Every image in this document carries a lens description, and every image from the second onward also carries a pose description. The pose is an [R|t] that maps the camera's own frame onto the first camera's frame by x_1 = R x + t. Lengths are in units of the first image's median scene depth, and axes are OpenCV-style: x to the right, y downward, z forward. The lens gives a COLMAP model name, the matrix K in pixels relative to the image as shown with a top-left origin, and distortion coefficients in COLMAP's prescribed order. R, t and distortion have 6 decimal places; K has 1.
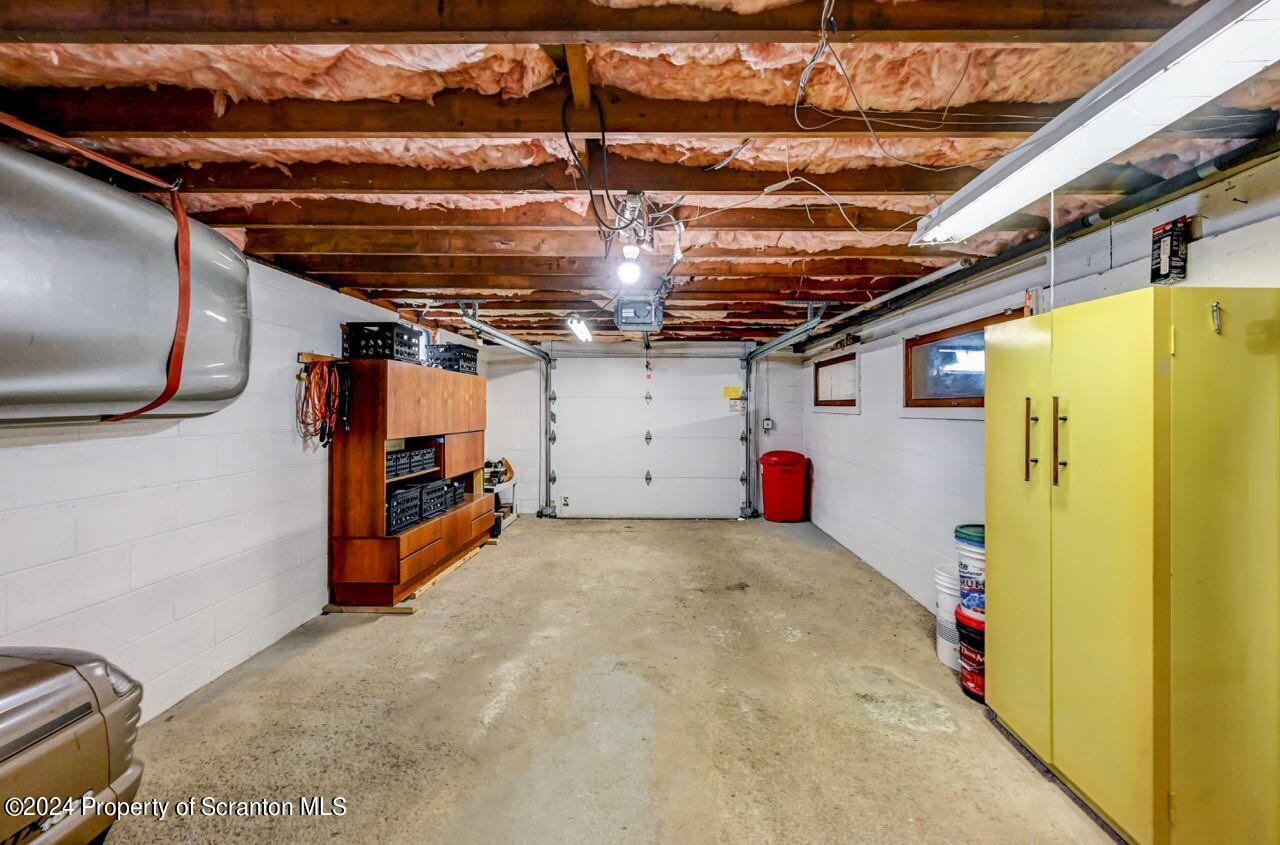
lens RADIAL K [[509.2, 0, 646.5], [0, 509.2, 424.6], [0, 0, 1]] dist [-0.000480, -0.000237]
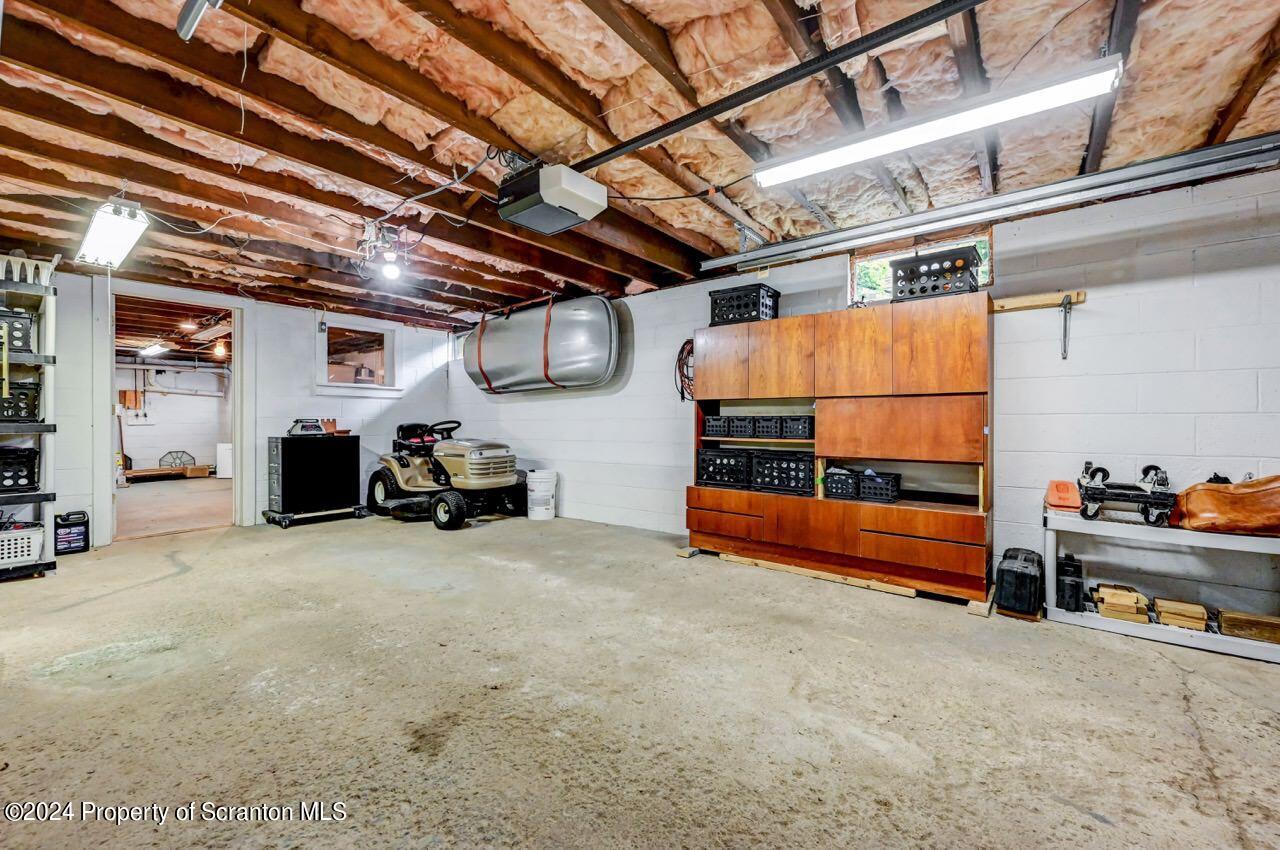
lens RADIAL K [[509.2, 0, 646.5], [0, 509.2, 427.1], [0, 0, 1]] dist [-0.000480, -0.000237]
pose [[-0.582997, 0.005384, -0.812457, 0.527540], [-0.023033, 0.999467, 0.023150, 0.077658], [0.812148, 0.032210, -0.582562, 1.758007]]
